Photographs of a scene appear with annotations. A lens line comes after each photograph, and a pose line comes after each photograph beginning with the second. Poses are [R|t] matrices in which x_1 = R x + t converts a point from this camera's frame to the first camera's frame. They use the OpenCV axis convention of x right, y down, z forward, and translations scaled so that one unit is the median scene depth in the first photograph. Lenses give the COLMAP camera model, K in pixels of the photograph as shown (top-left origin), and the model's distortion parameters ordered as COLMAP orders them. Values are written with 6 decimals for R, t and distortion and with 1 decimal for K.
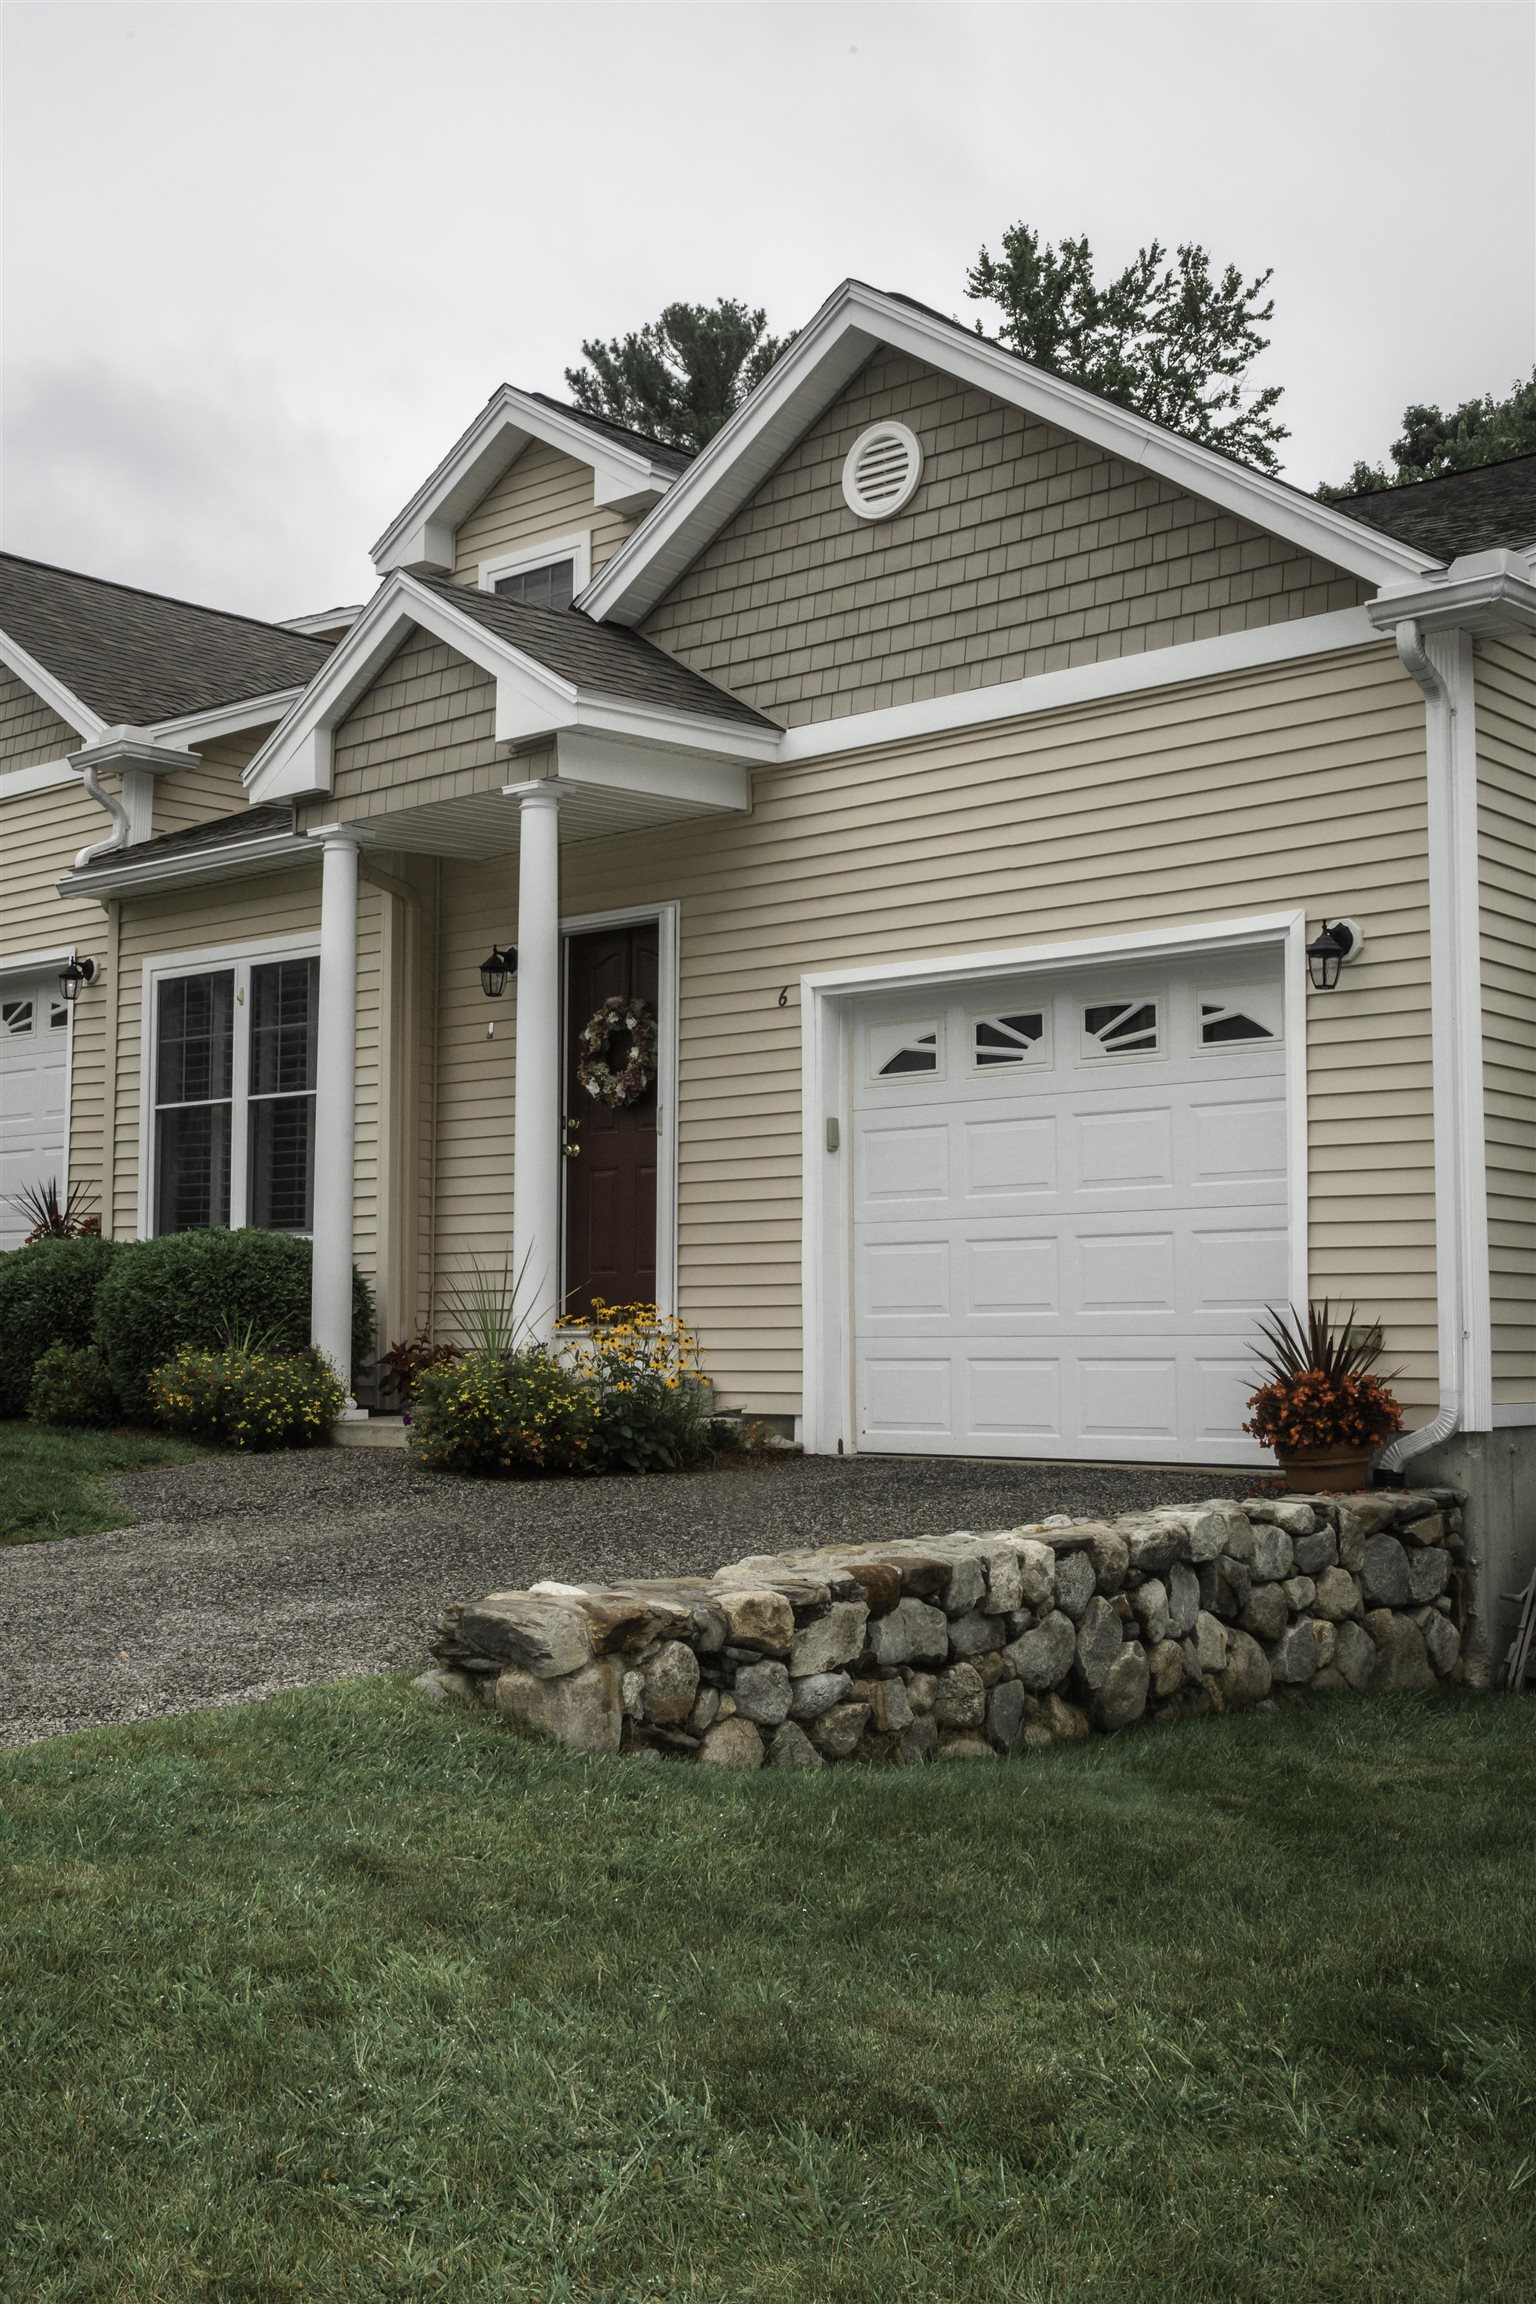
lens RADIAL K [[2267.8, 0, 768.6], [0, 2267.8, 1153.4], [0, 0, 1]] dist [0.006023, 0.000000]
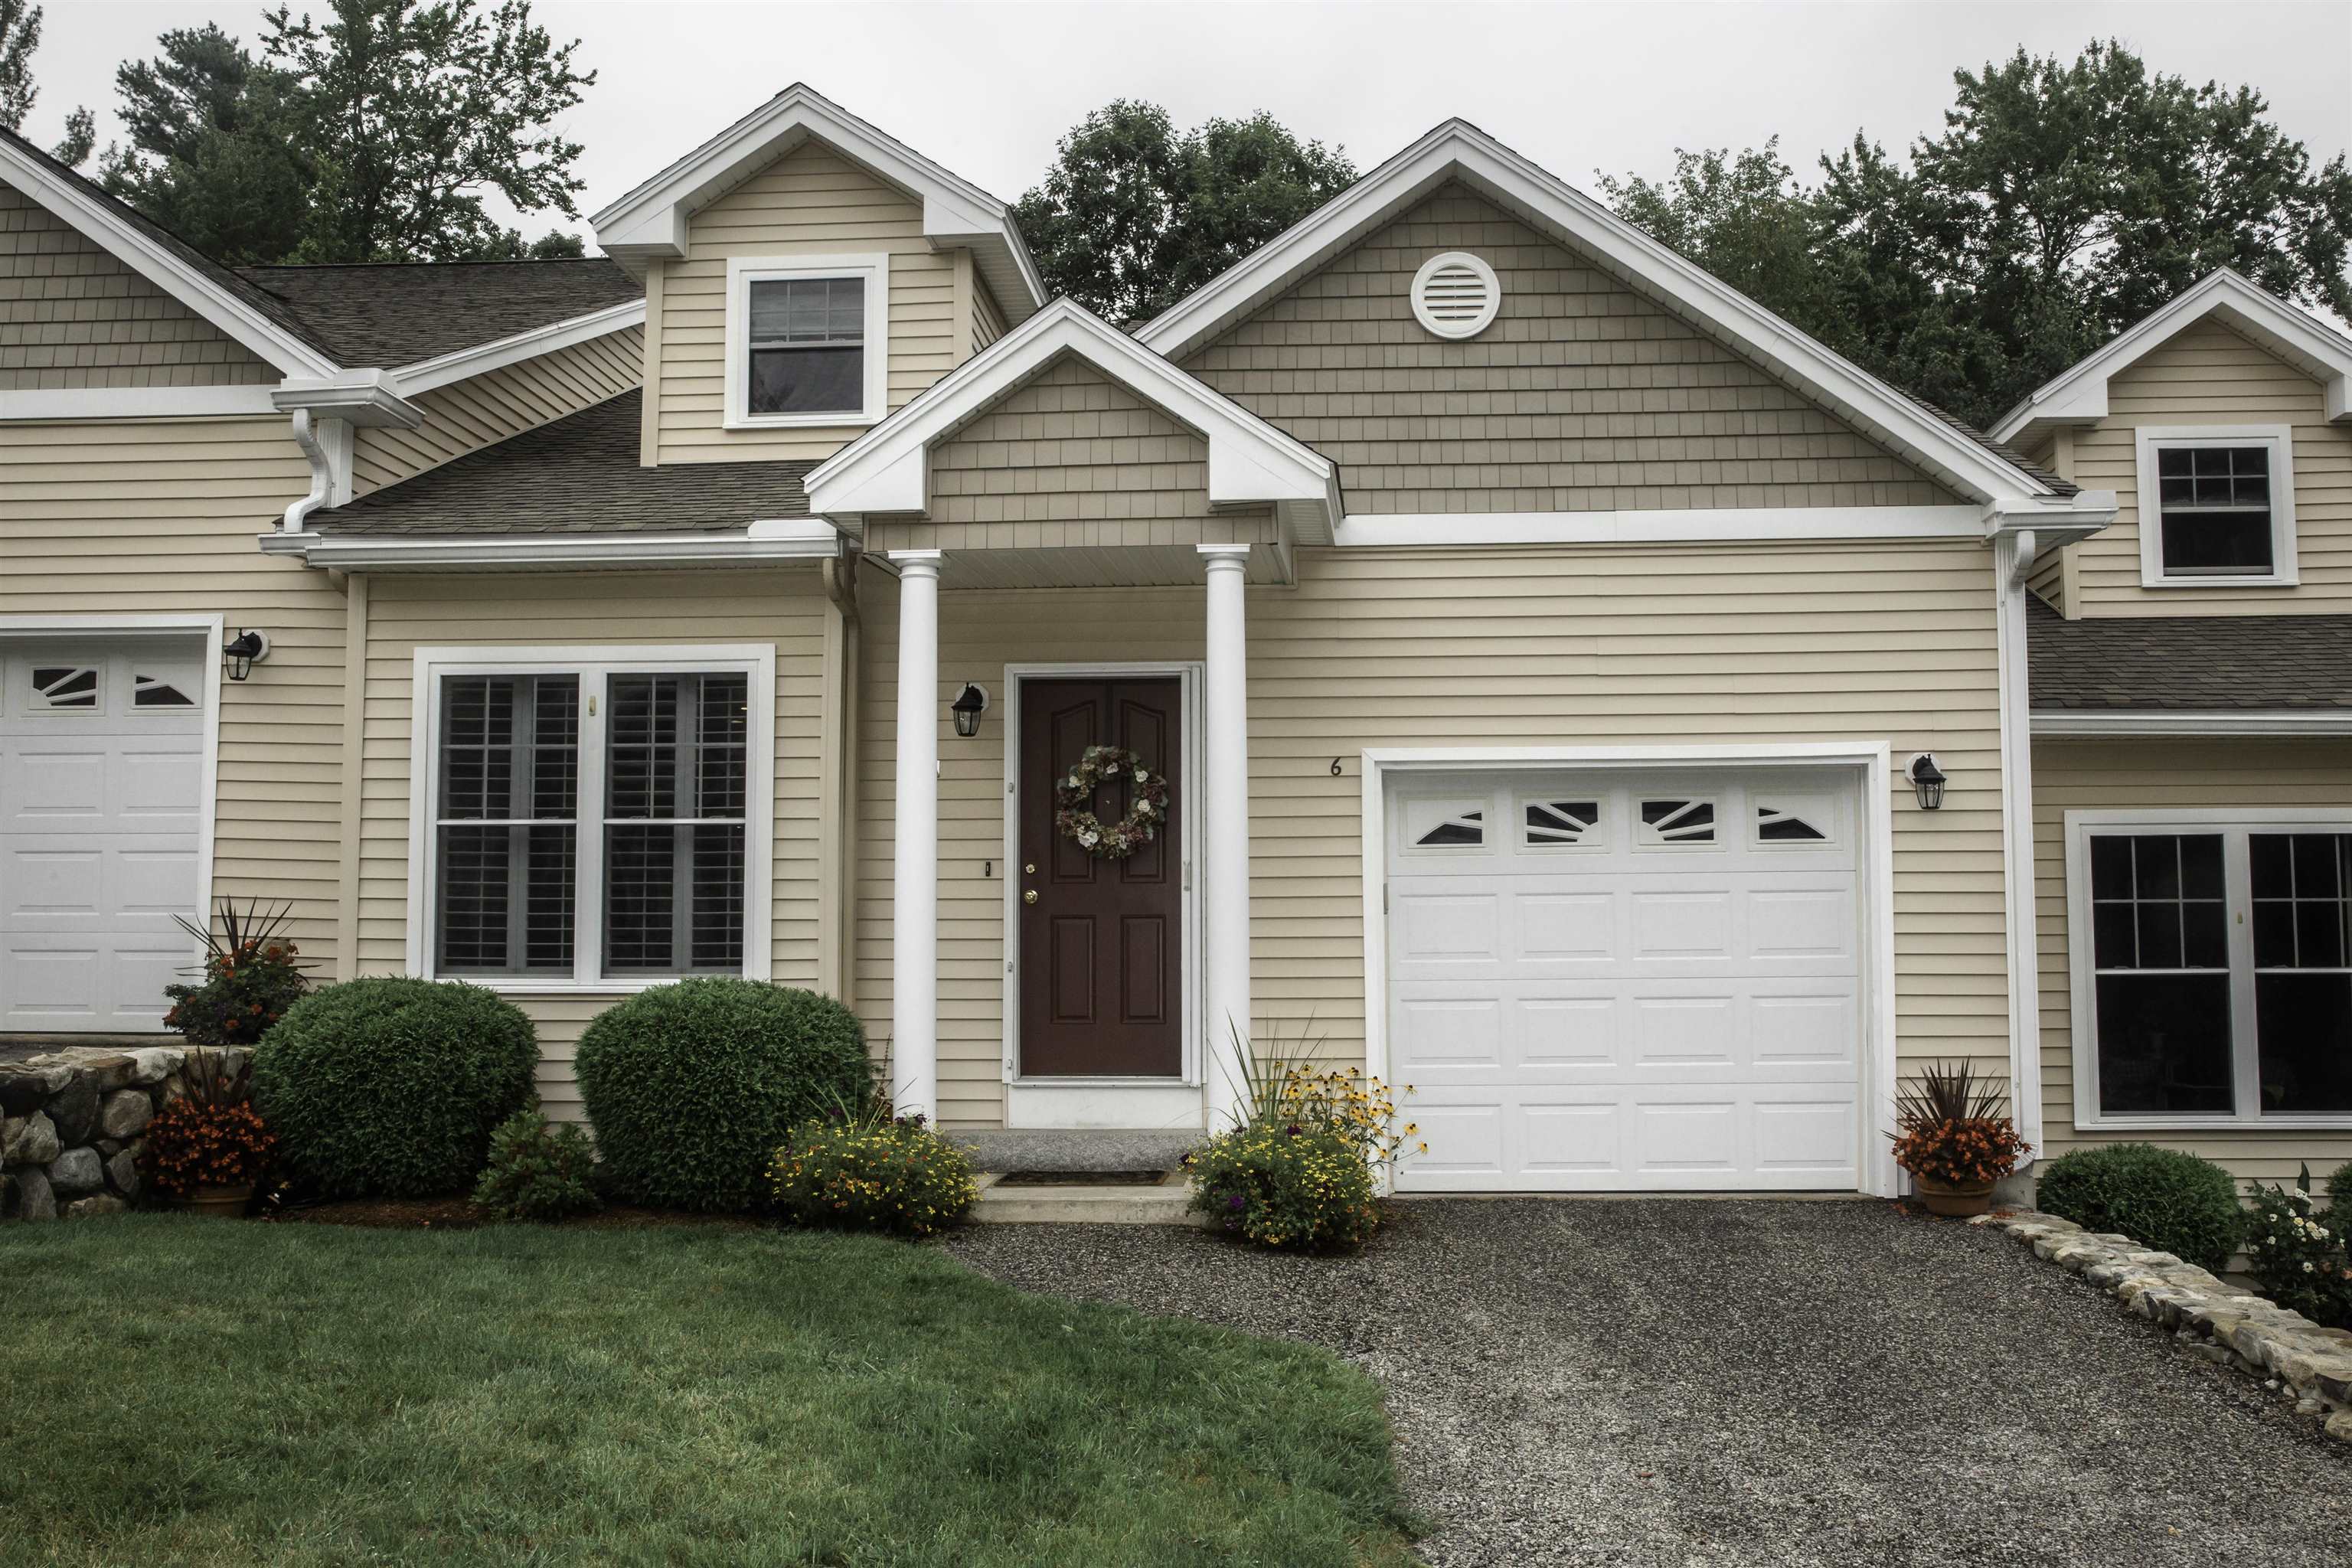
lens RADIAL K [[1943.3, 0, 1200.0], [0, 1943.3, 845.0], [0, 0, 1]] dist [-0.037922, 0.024559]
pose [[0.819376, 0.033714, 0.572264, -0.573366], [-0.041324, 0.999146, 0.000304, -0.030421], [-0.571764, -0.023897, 0.820070, 0.294297]]
